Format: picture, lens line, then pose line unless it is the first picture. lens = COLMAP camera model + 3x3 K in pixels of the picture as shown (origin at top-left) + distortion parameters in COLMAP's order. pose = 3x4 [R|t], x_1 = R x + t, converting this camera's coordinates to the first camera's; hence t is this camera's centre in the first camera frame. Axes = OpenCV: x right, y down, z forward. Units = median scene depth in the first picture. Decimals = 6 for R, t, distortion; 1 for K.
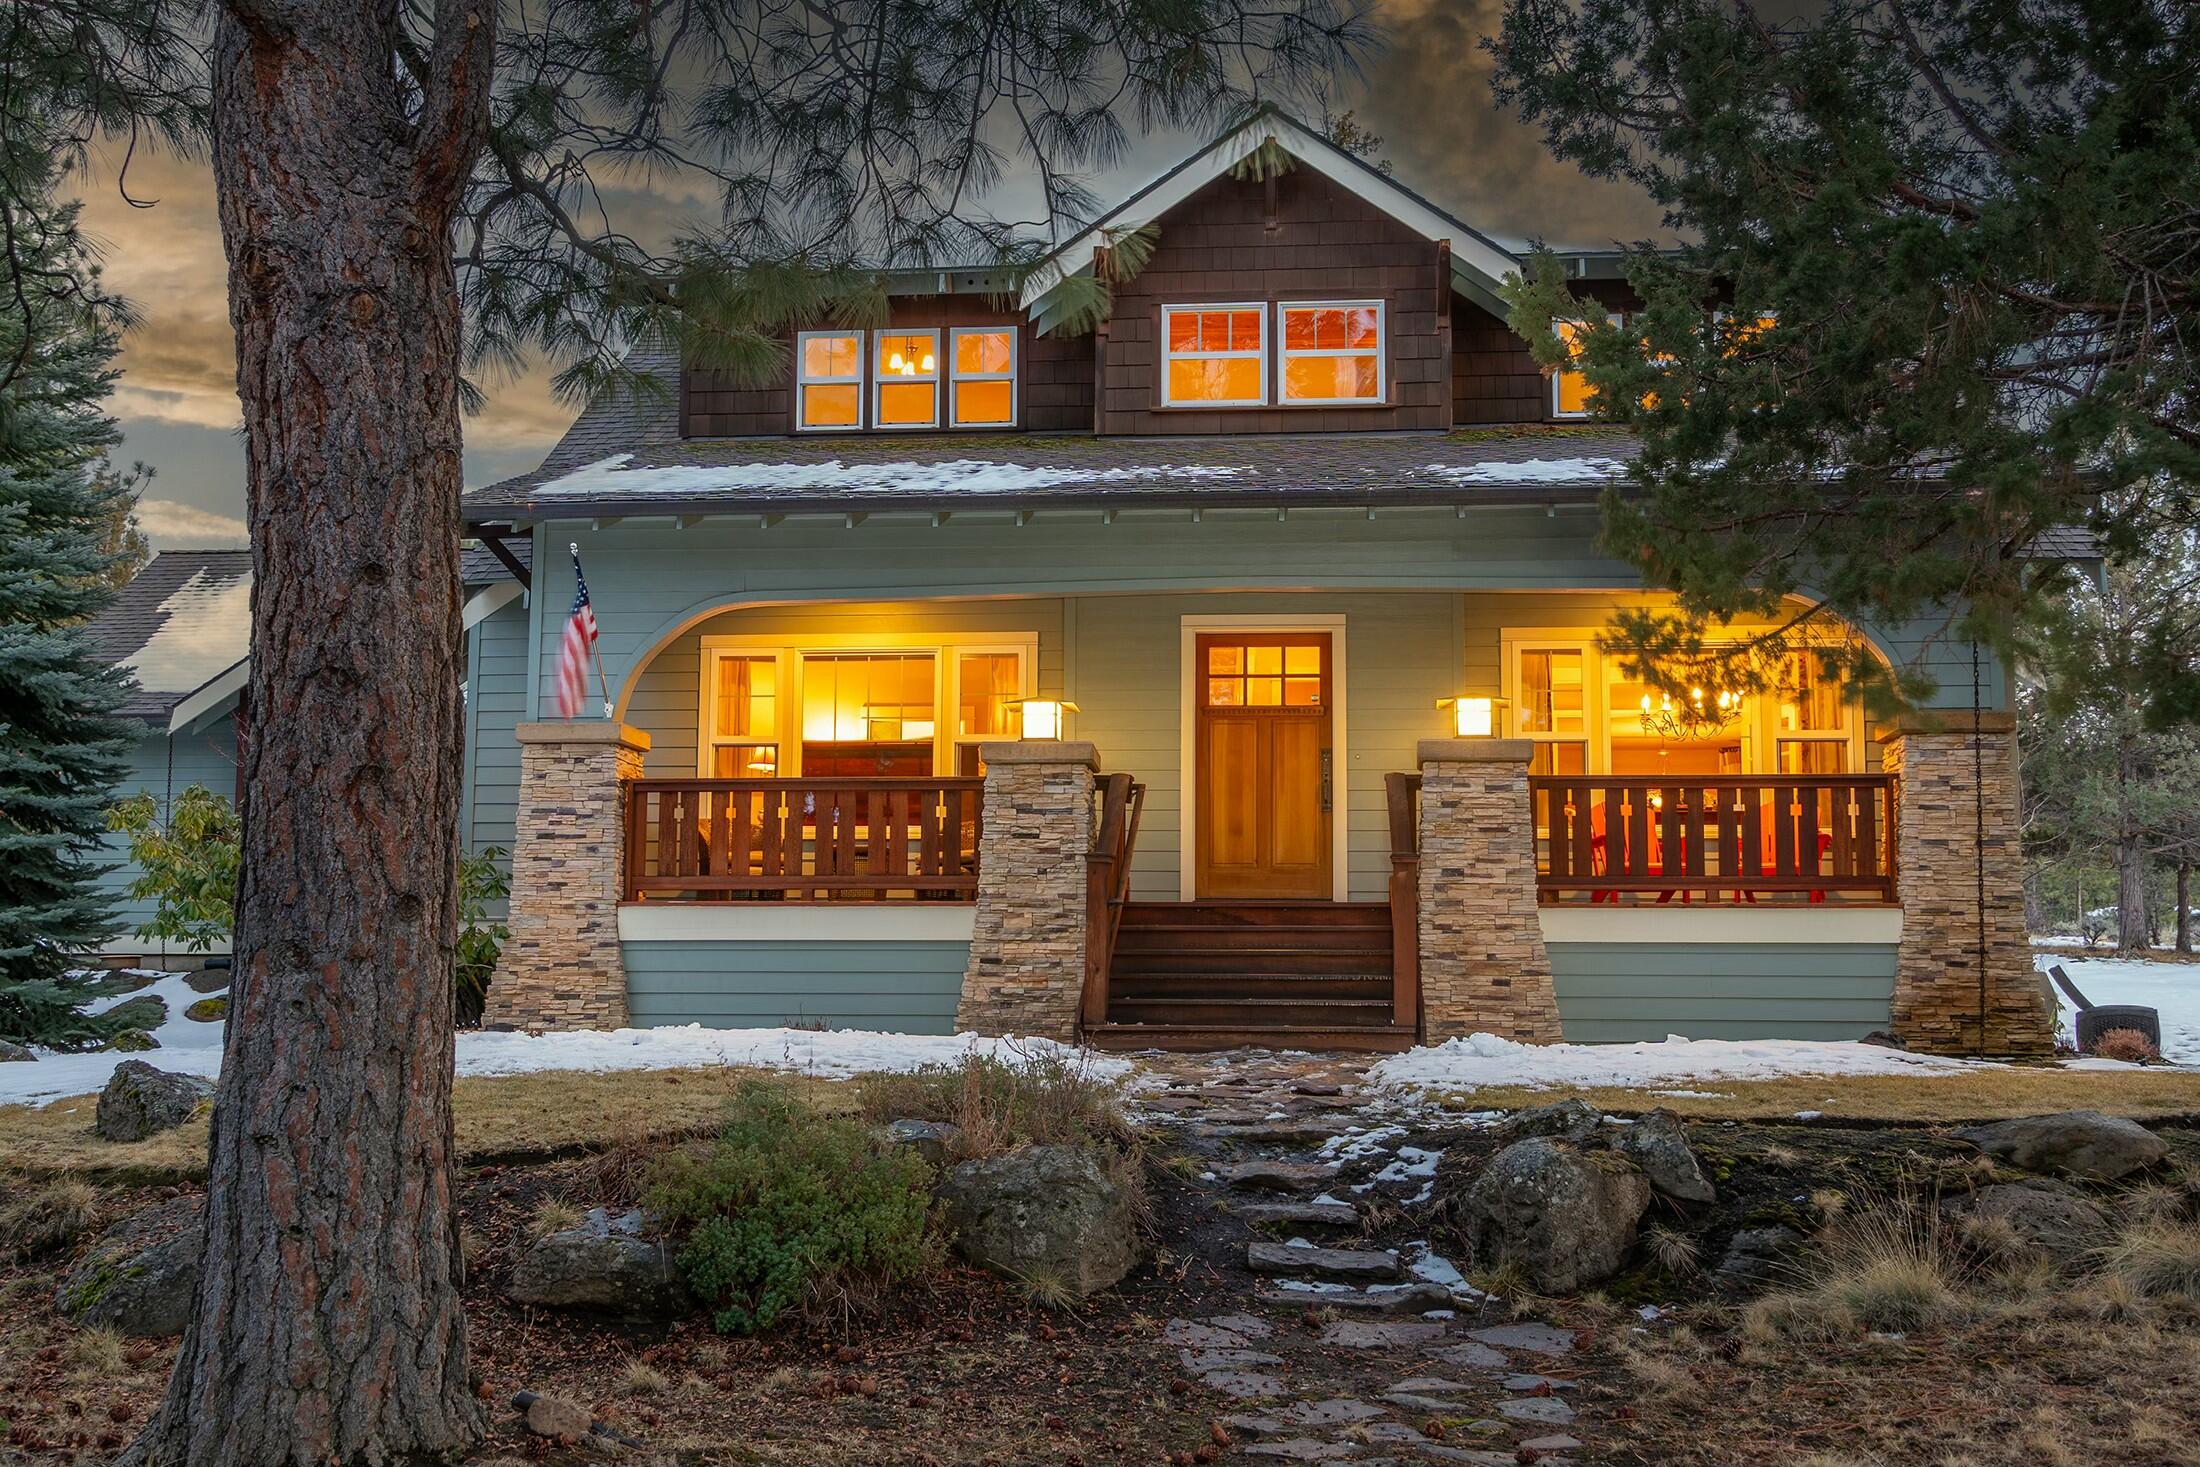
lens RADIAL K [[2655.0, 0, 1100.0], [0, 2655.0, 733.5], [0, 0, 1]] dist [0.015926, 0.006492]
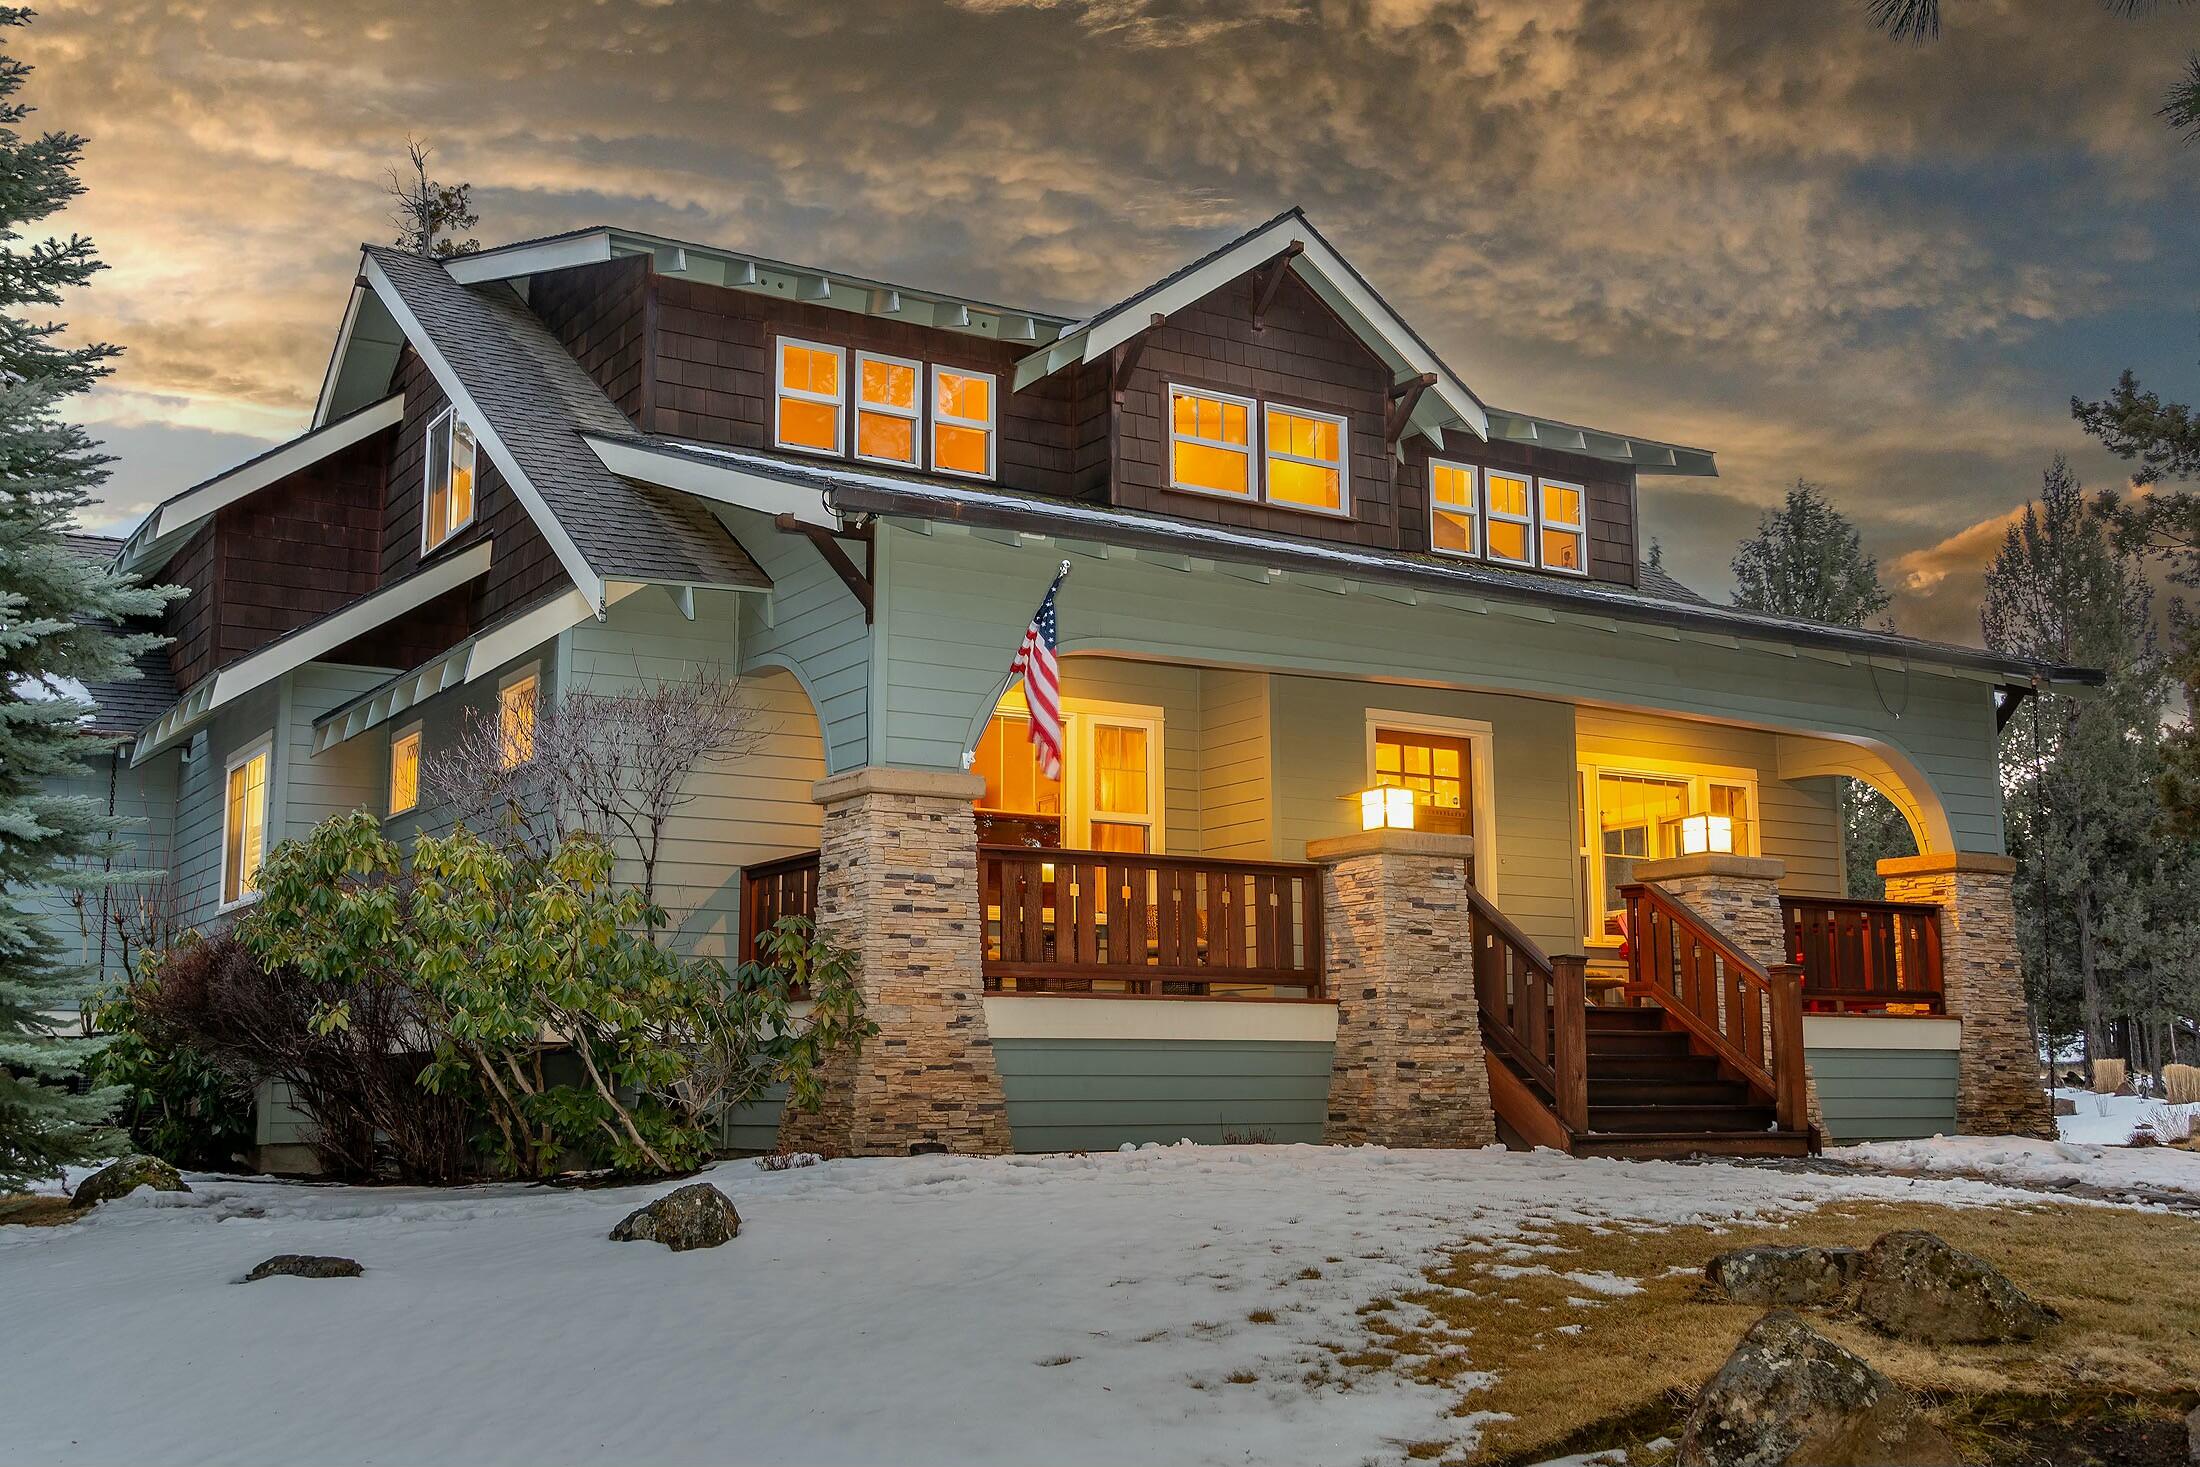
lens RADIAL K [[2339.0, 0, 1100.0], [0, 2339.0, 733.5], [0, 0, 1]] dist [0.000128, -0.010643]
pose [[0.780824, 0.087511, 0.618592, -0.615490], [-0.063802, 0.996134, -0.060386, 0.024972], [-0.621485, 0.007684, 0.783388, 0.404356]]
